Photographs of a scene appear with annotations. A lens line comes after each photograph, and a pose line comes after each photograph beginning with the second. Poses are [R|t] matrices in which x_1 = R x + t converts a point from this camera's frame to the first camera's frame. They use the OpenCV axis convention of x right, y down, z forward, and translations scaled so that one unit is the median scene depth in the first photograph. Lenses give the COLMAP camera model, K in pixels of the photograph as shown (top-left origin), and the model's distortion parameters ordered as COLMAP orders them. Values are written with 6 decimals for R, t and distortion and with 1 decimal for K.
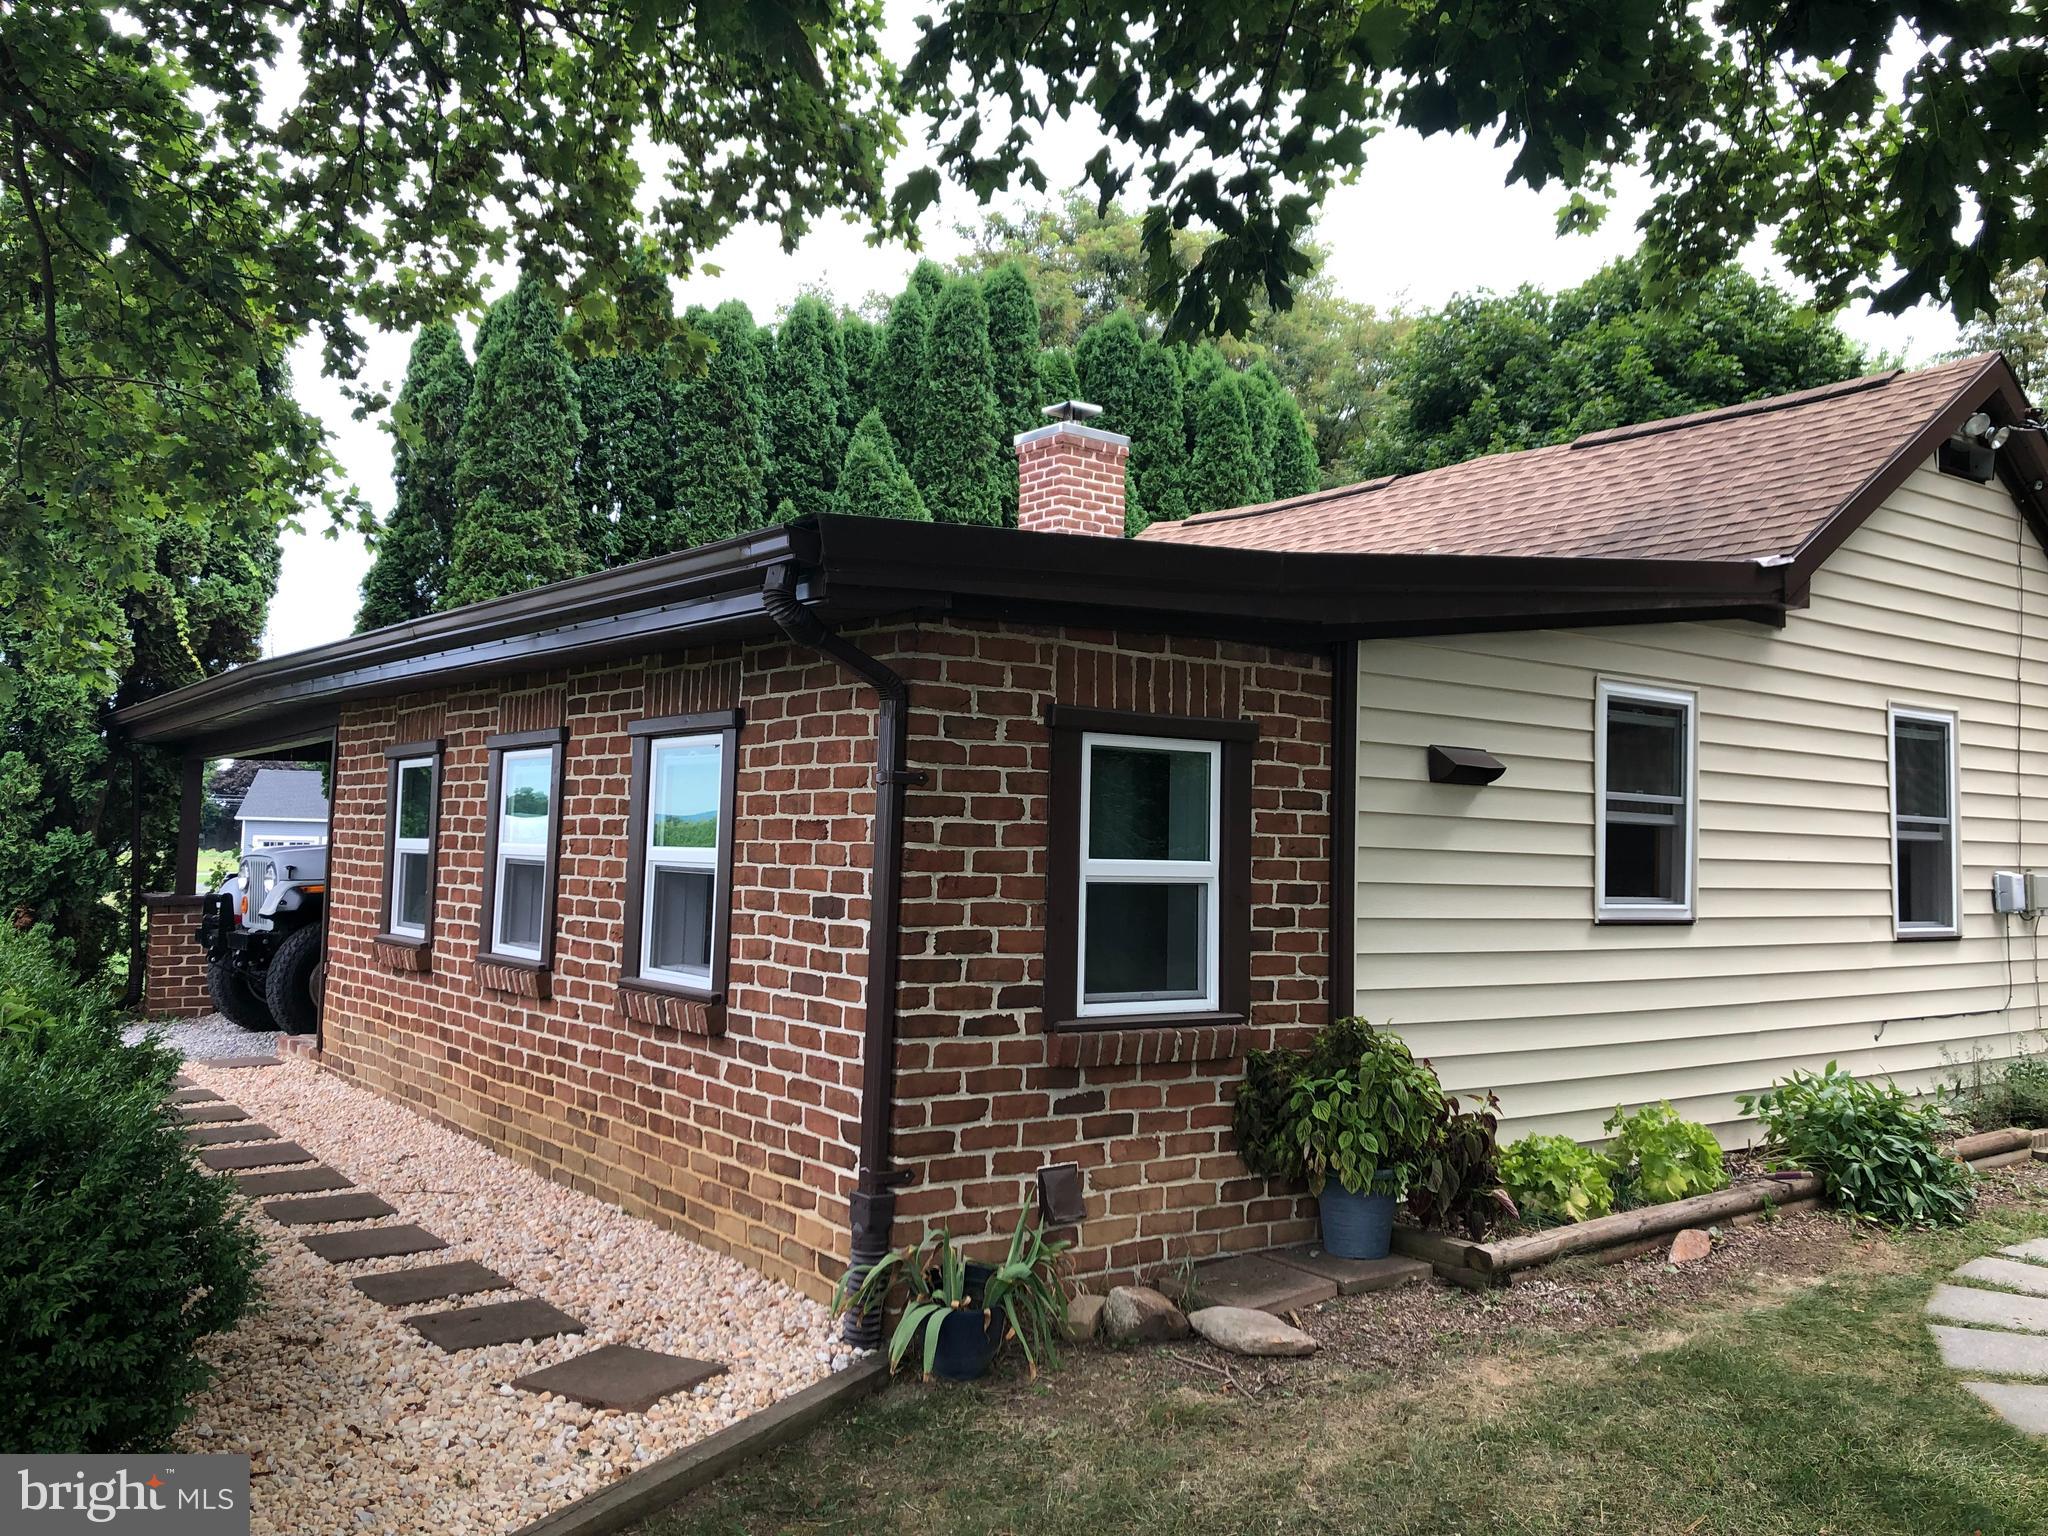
lens RADIAL K [[1840.0, 0, 1021.1], [0, 1840.0, 698.7], [0, 0, 1]] dist [0.112489, -0.092692]
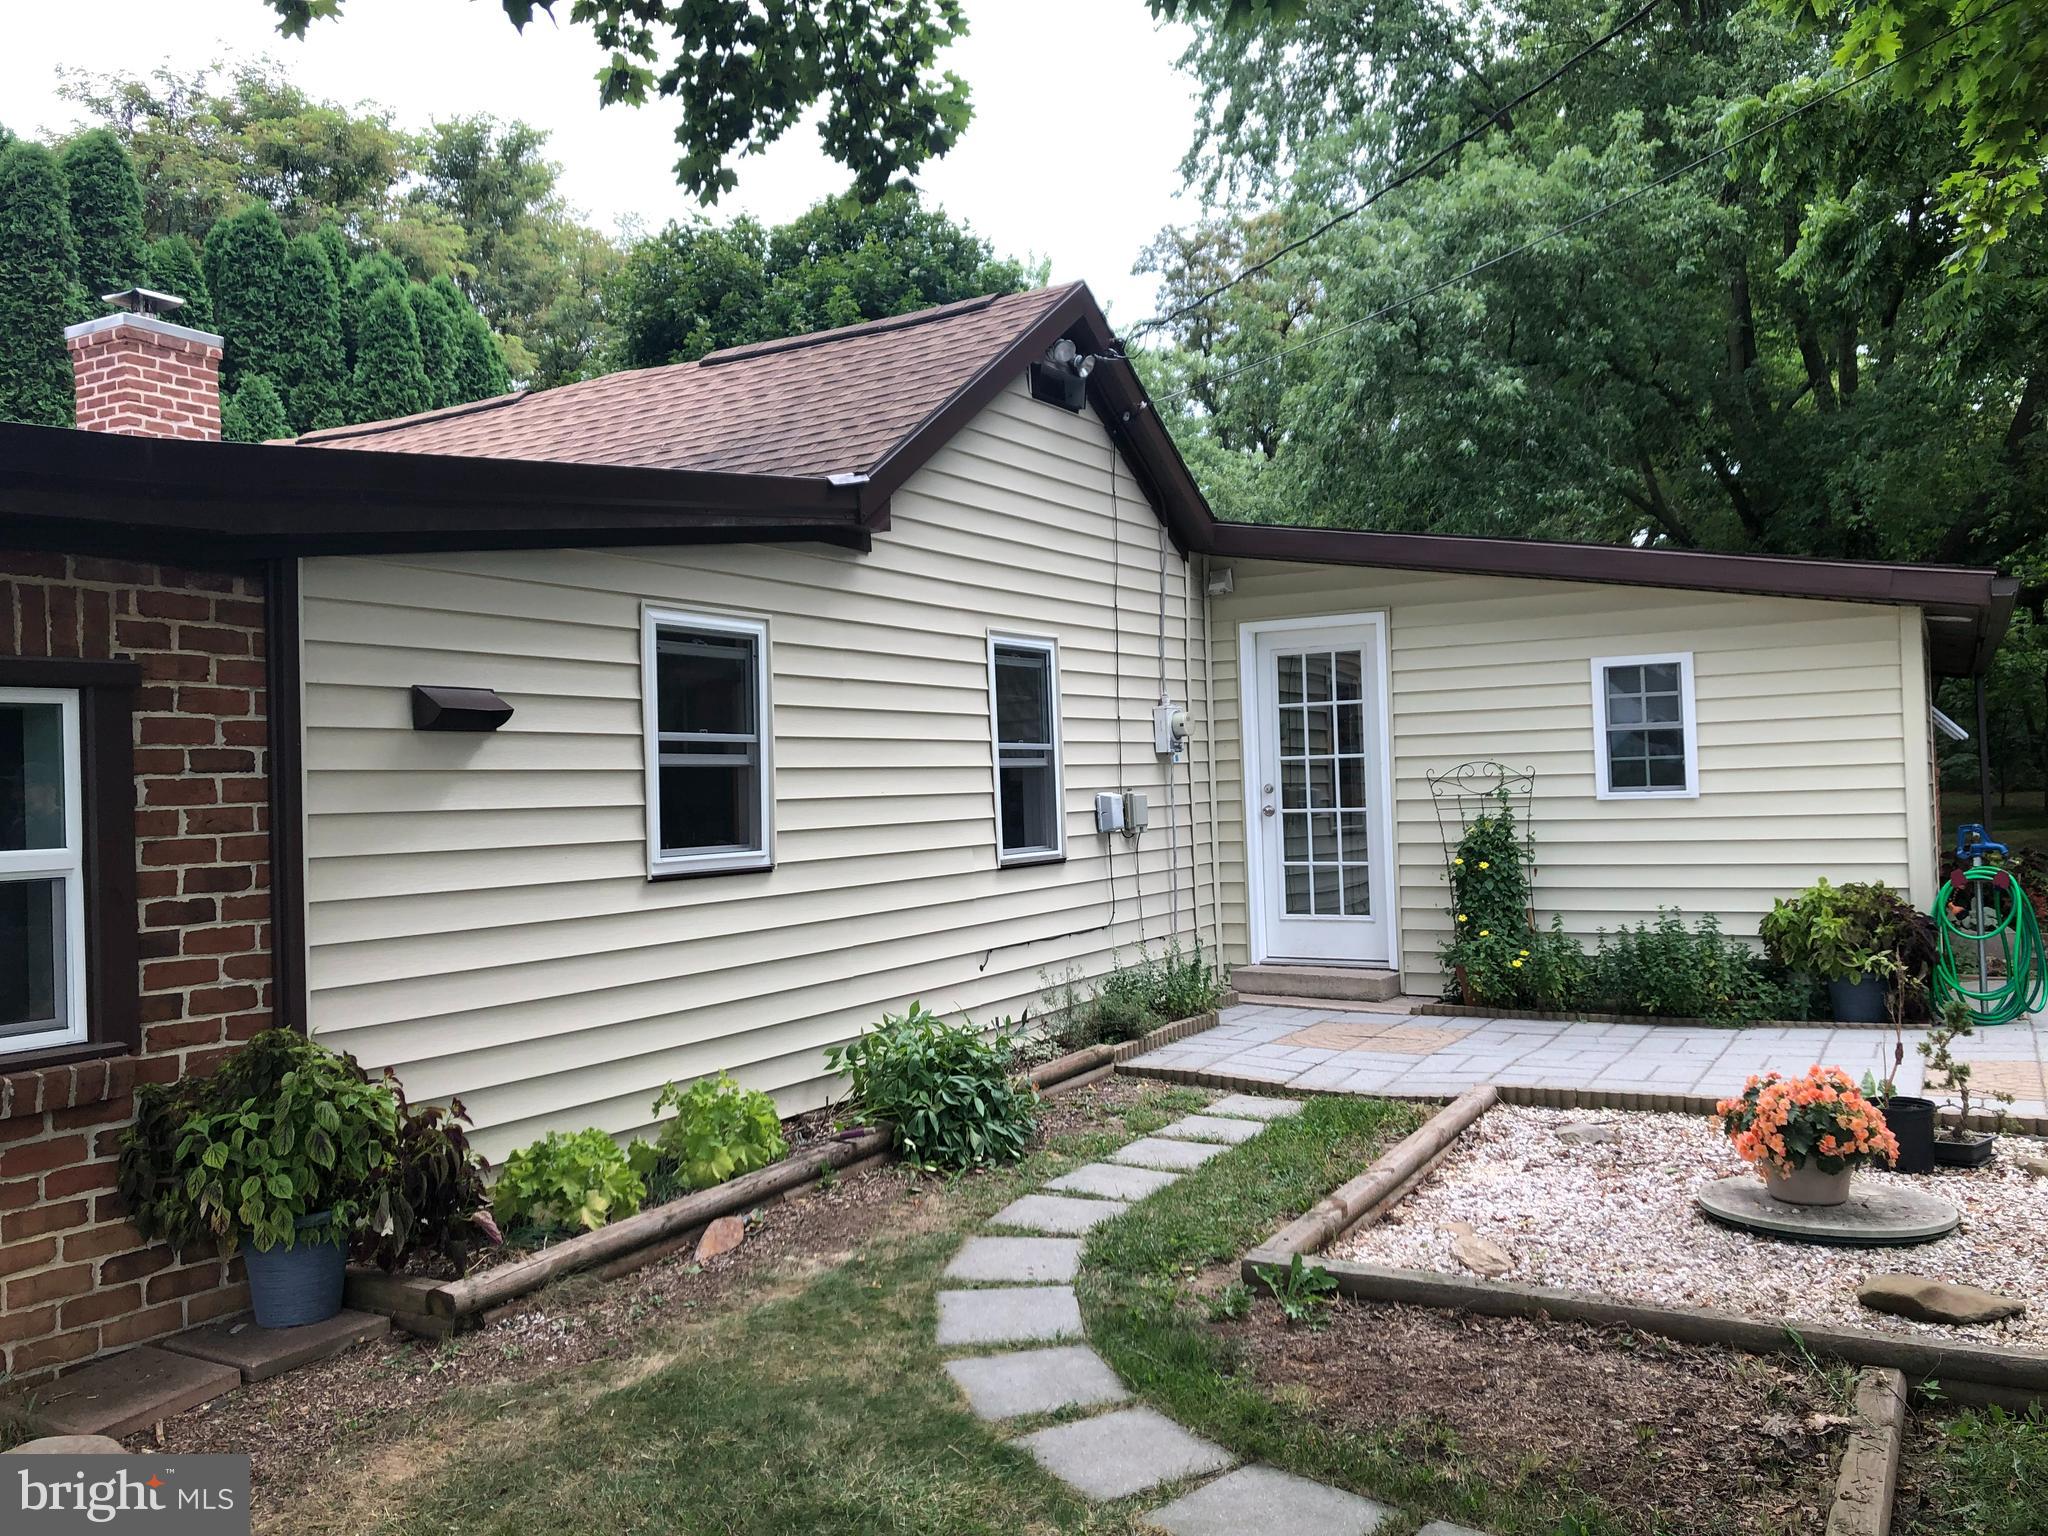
lens RADIAL K [[1840.0, 0, 1021.1], [0, 1840.0, 698.7], [0, 0, 1]] dist [0.112489, -0.092692]
pose [[0.929330, -0.032522, 0.367816, 0.142626], [0.021975, 0.999219, 0.032829, 0.008158], [-0.368596, -0.022427, 0.929319, 0.107177]]
